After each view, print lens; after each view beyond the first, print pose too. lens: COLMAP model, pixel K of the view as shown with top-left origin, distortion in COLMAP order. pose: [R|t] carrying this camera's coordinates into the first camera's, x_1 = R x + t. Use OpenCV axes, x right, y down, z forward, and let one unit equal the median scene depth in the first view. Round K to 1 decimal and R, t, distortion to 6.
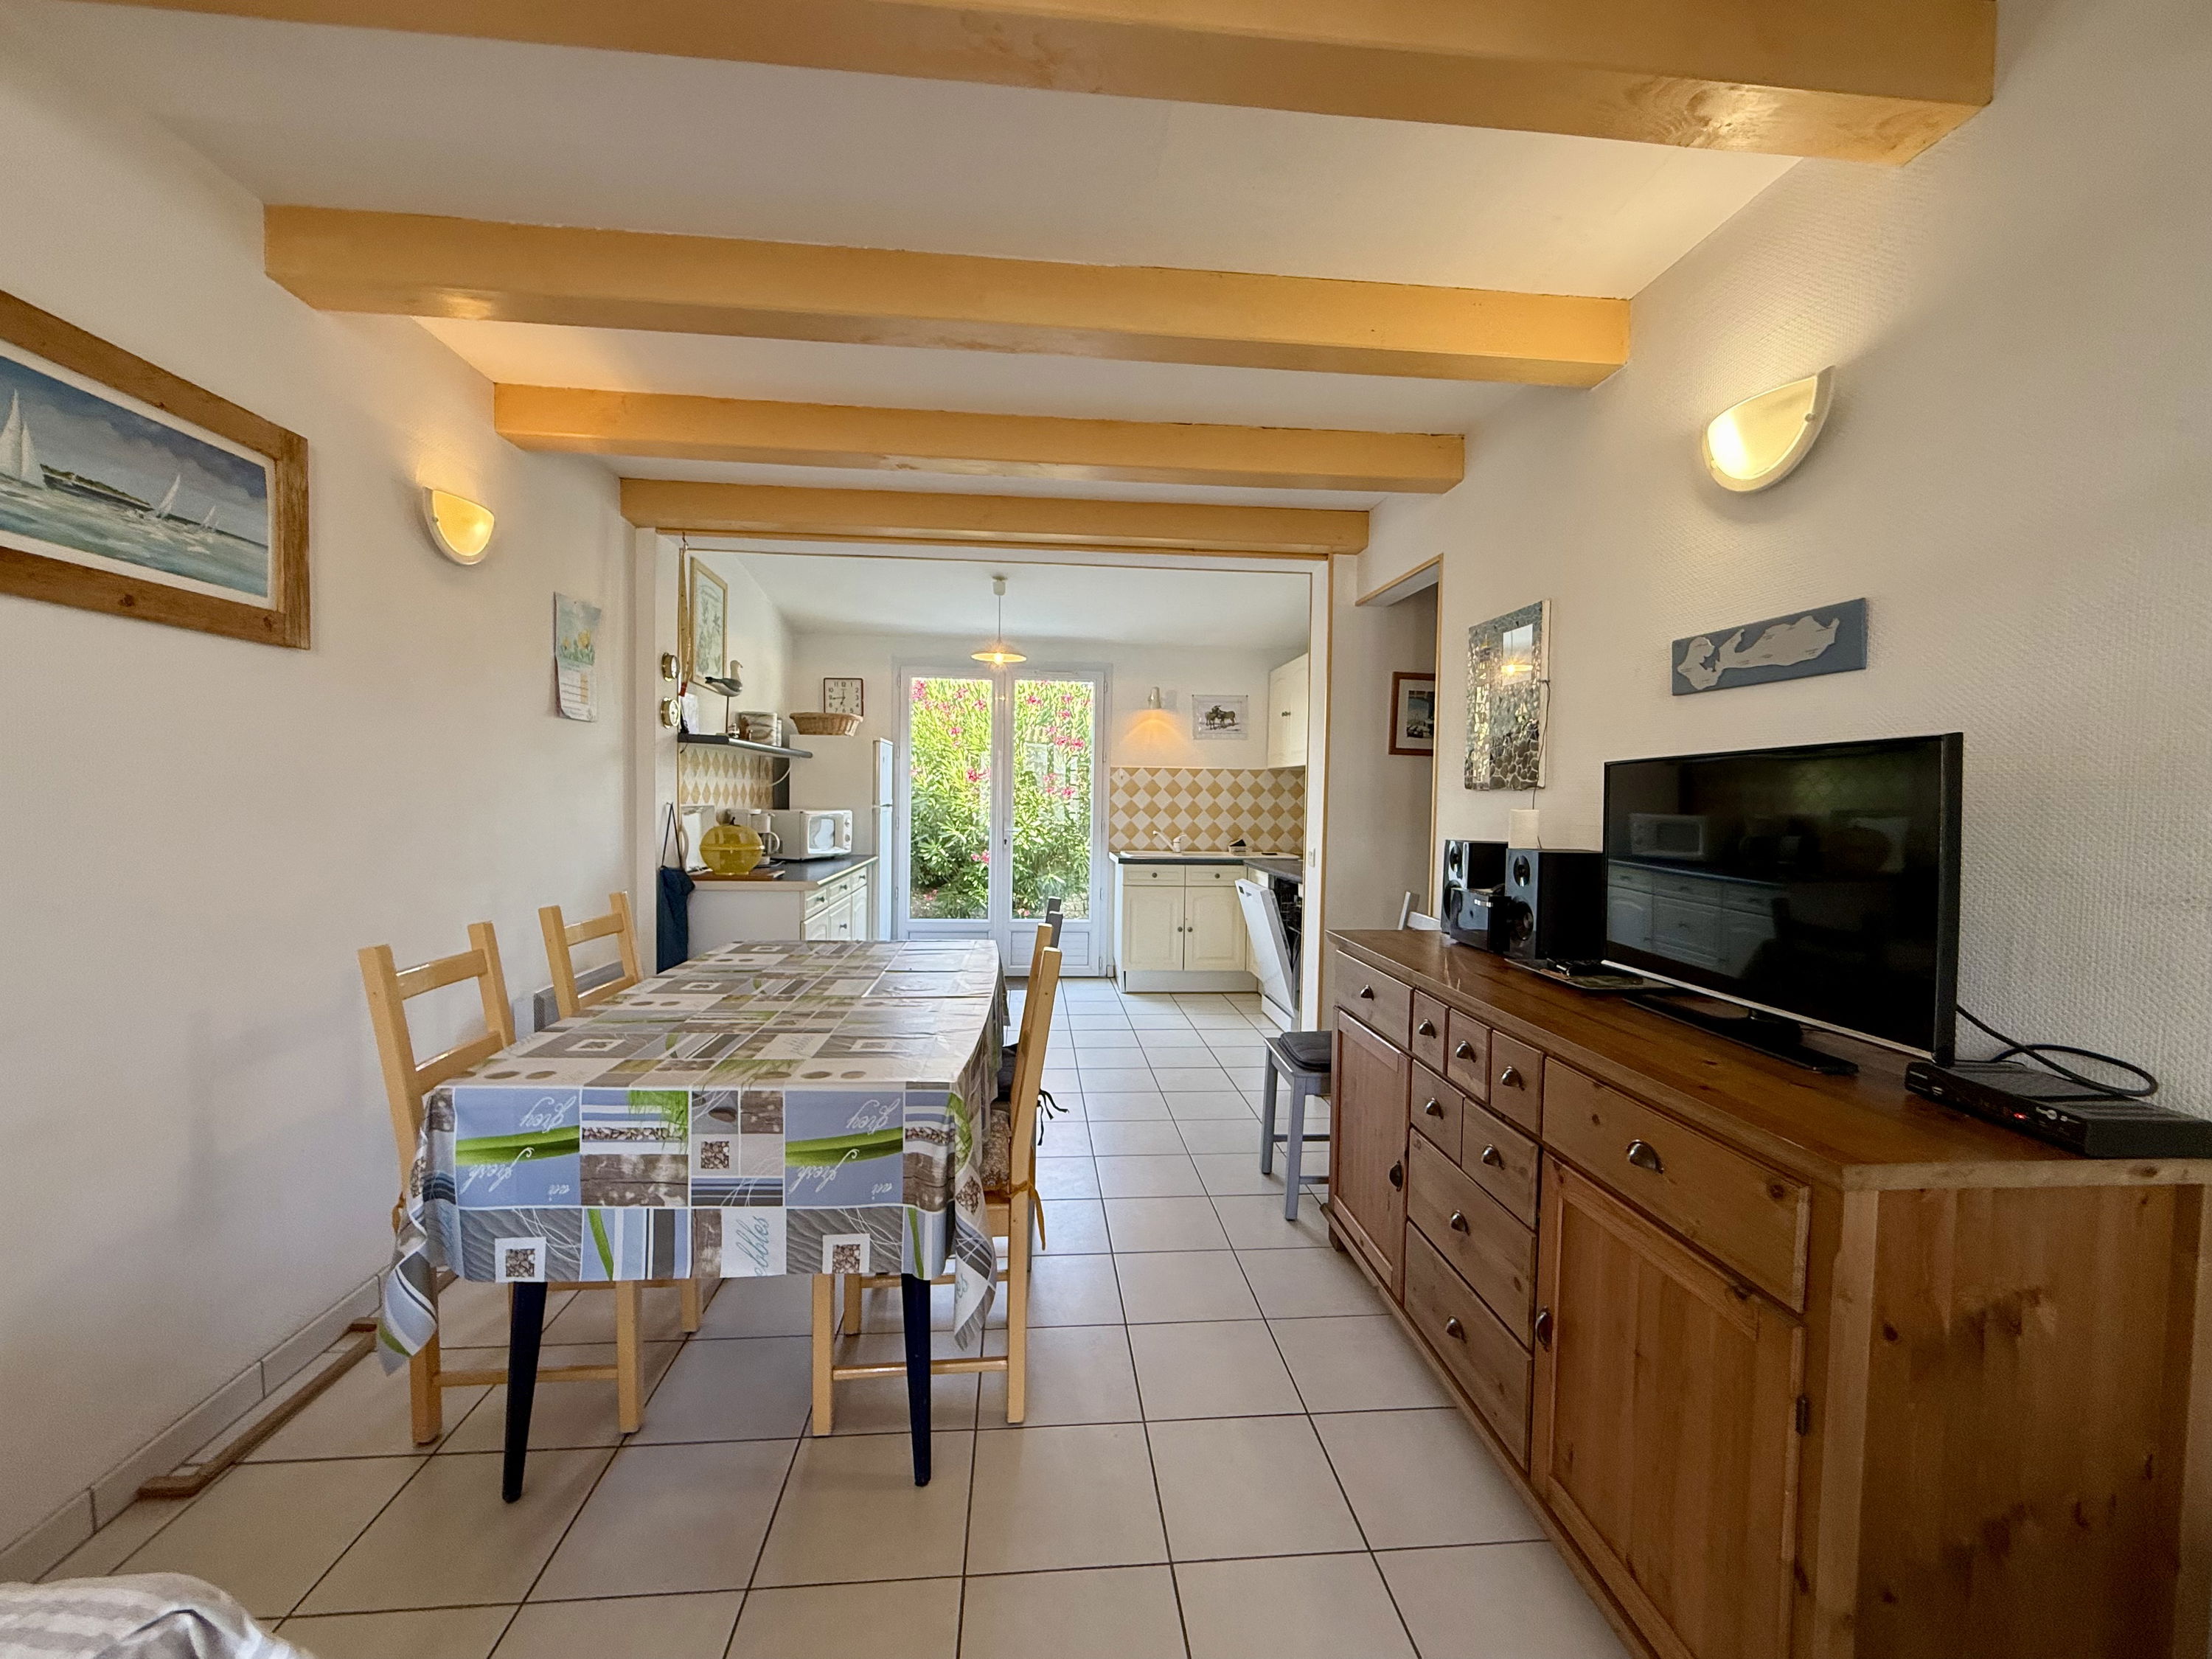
lens RADIAL K [[907.1, 0, 1105.4], [0, 907.1, 827.8], [0, 0, 1]] dist [0.000157, 0.000492]
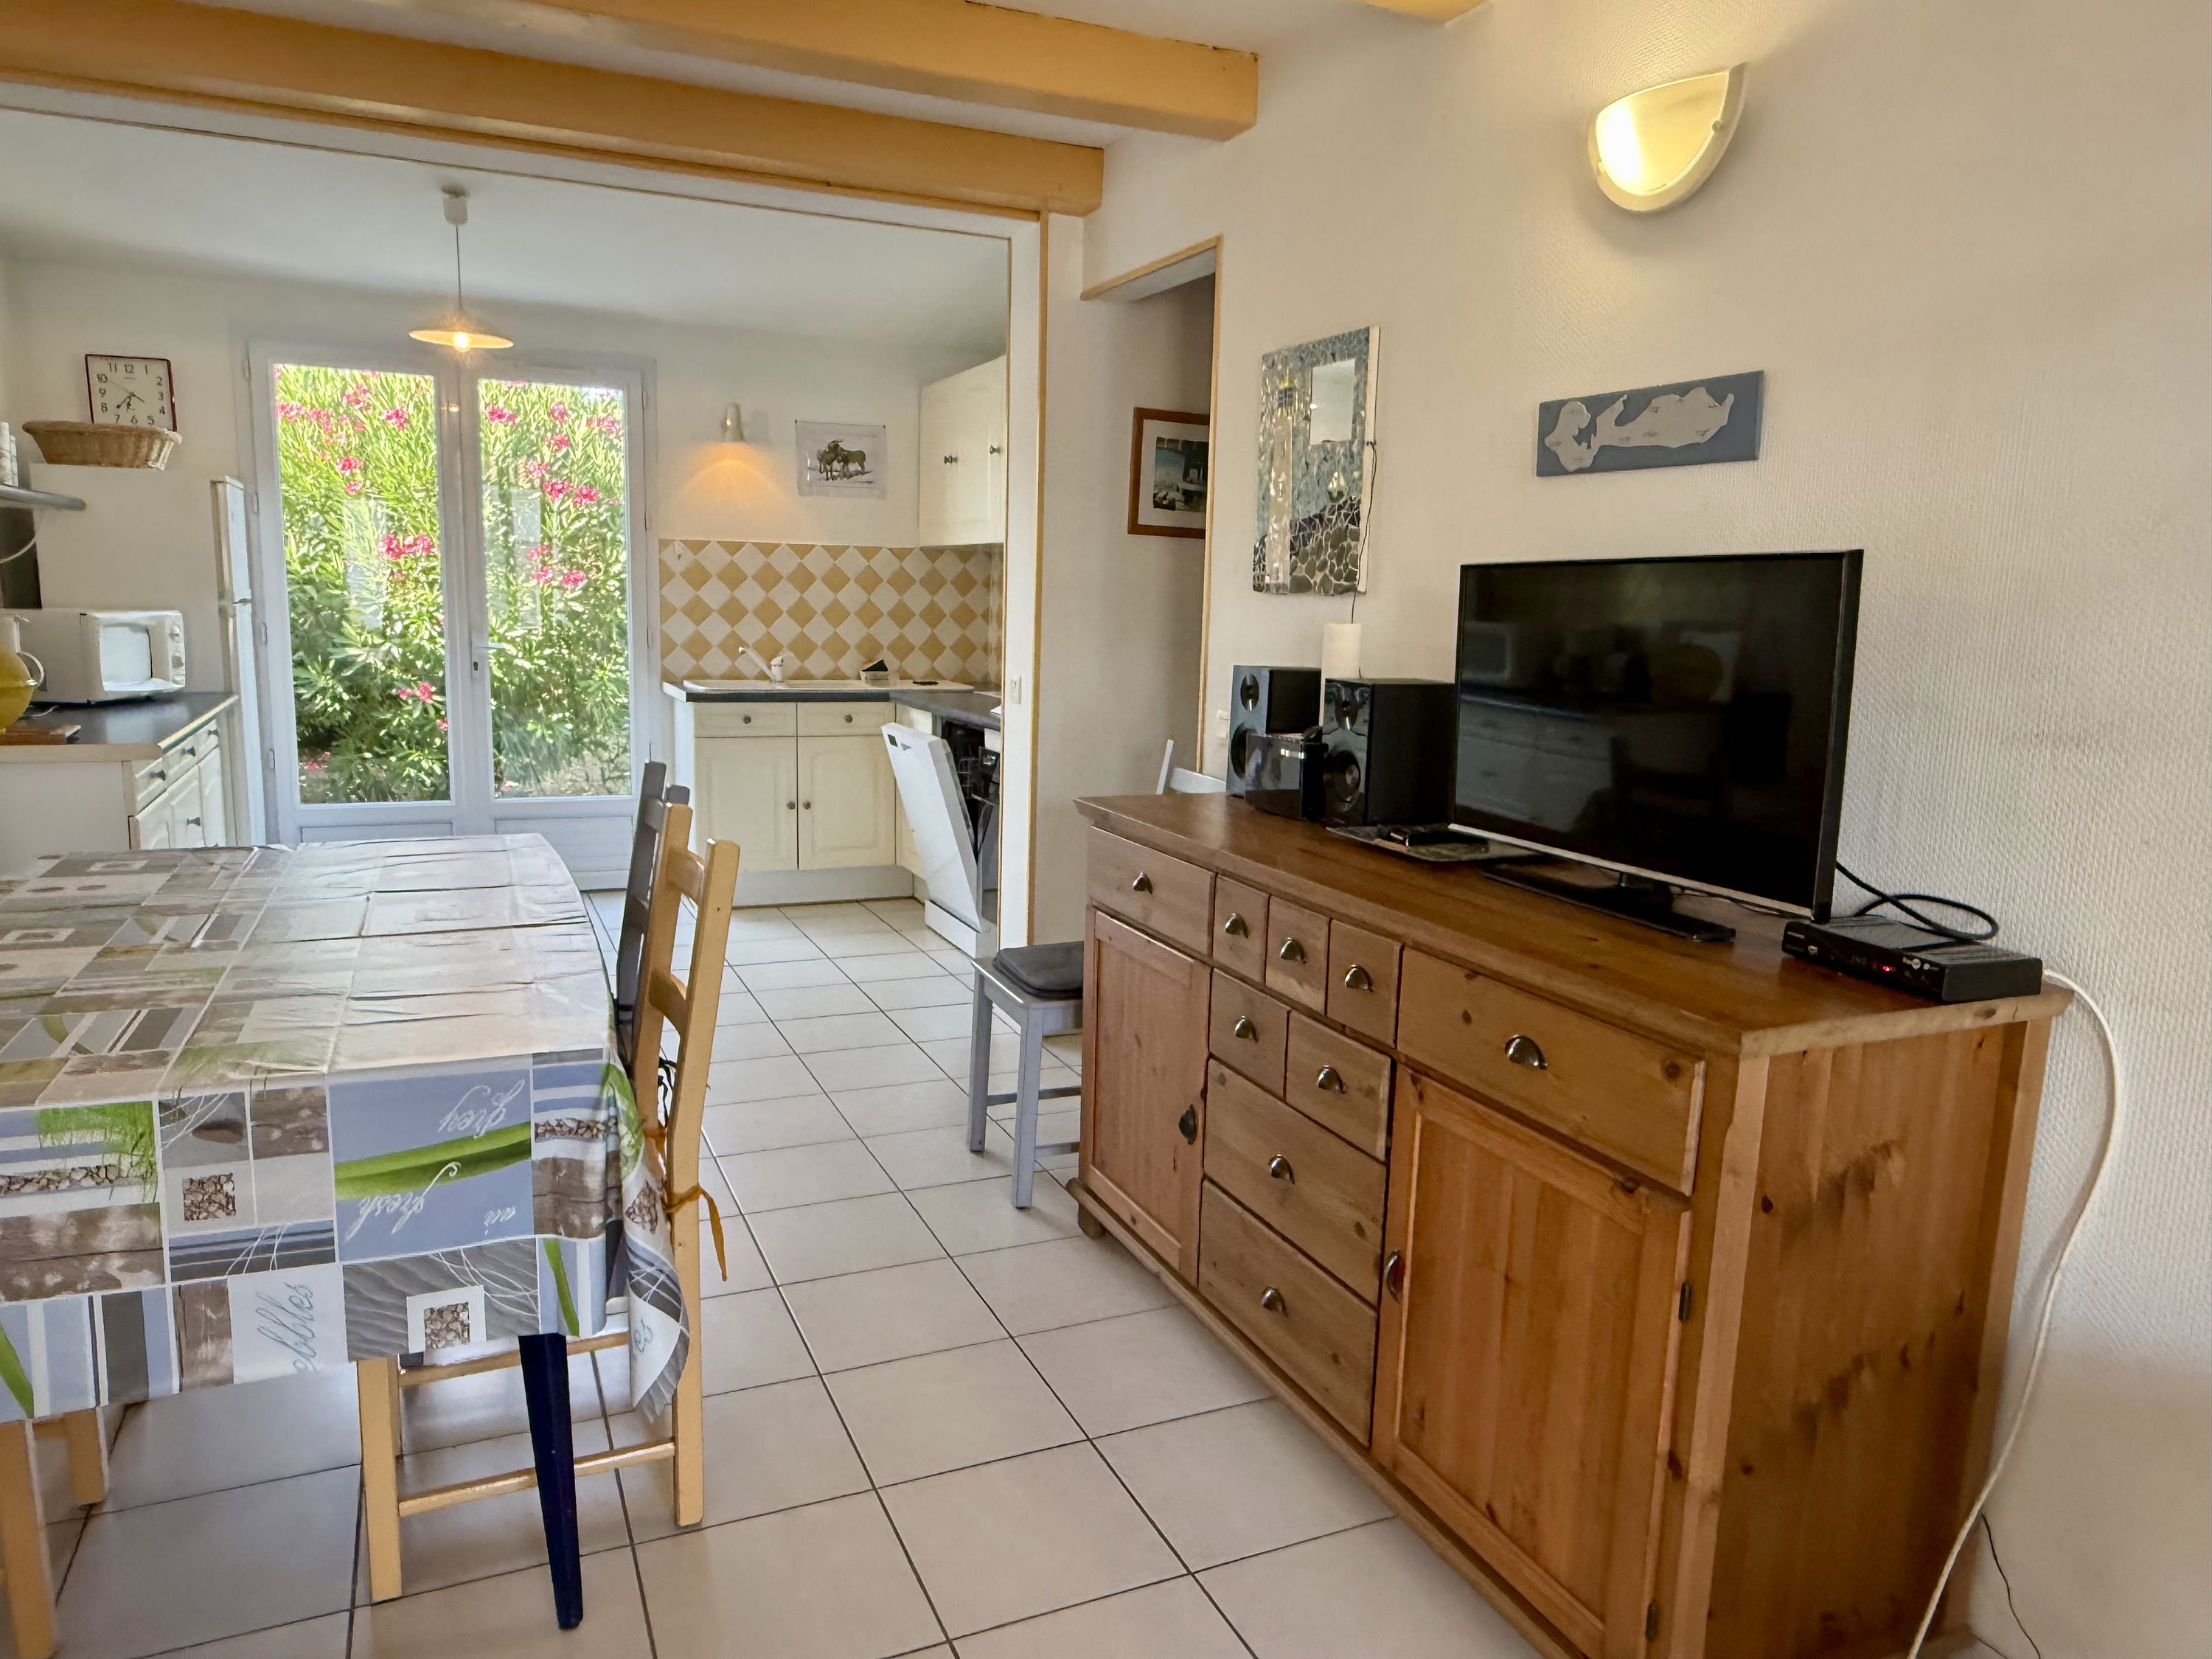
lens RADIAL K [[1473.7, 0, 1100.1], [0, 1473.7, 833.3], [0, 0, 1]] dist [0.000041, 0.003465]
pose [[0.945218, -0.043101, 0.323581, -0.123294], [-0.000325, 0.991121, 0.132966, -0.011644], [-0.326439, -0.125787, 0.936811, -0.071688]]
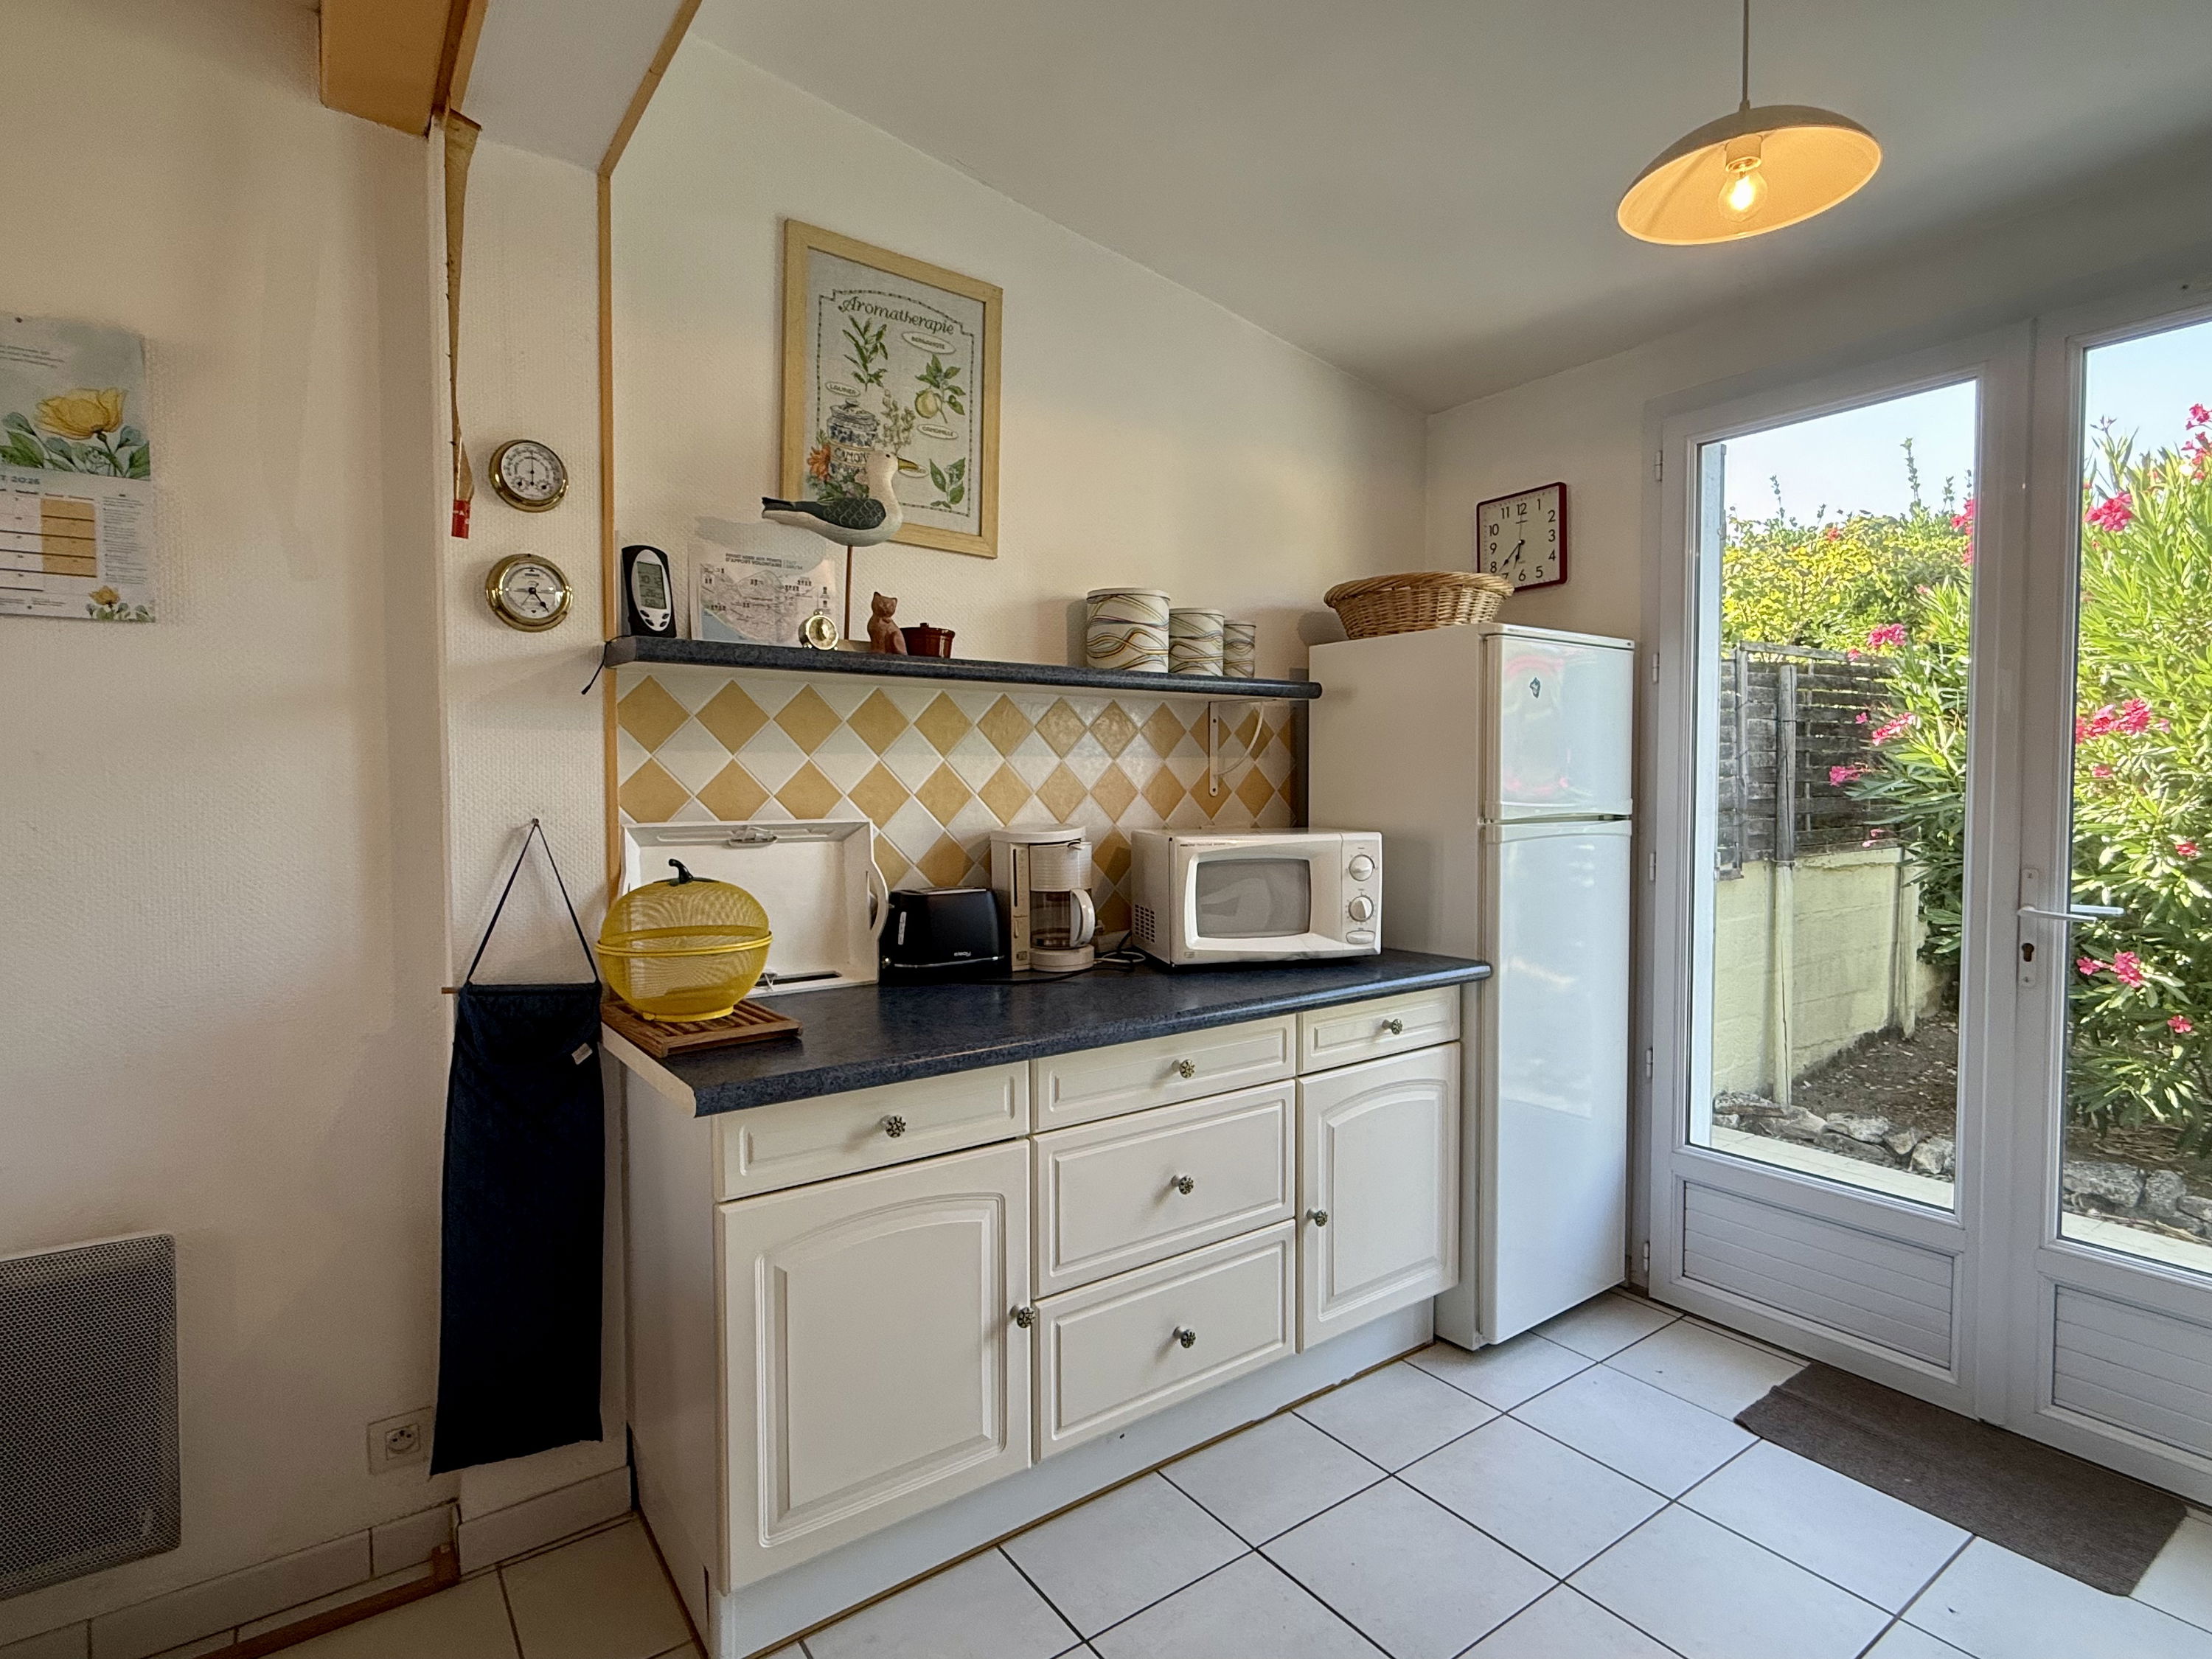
lens RADIAL K [[1119.9, 0, 1106.0], [0, 1119.9, 829.5], [0, 0, 1]] dist [0.000540, 0.000113]
pose [[0.508095, 0.014166, -0.861185, 0.111285], [-0.018329, 0.999816, 0.005632, -0.052652], [0.861106, 0.012923, 0.508261, 1.697629]]
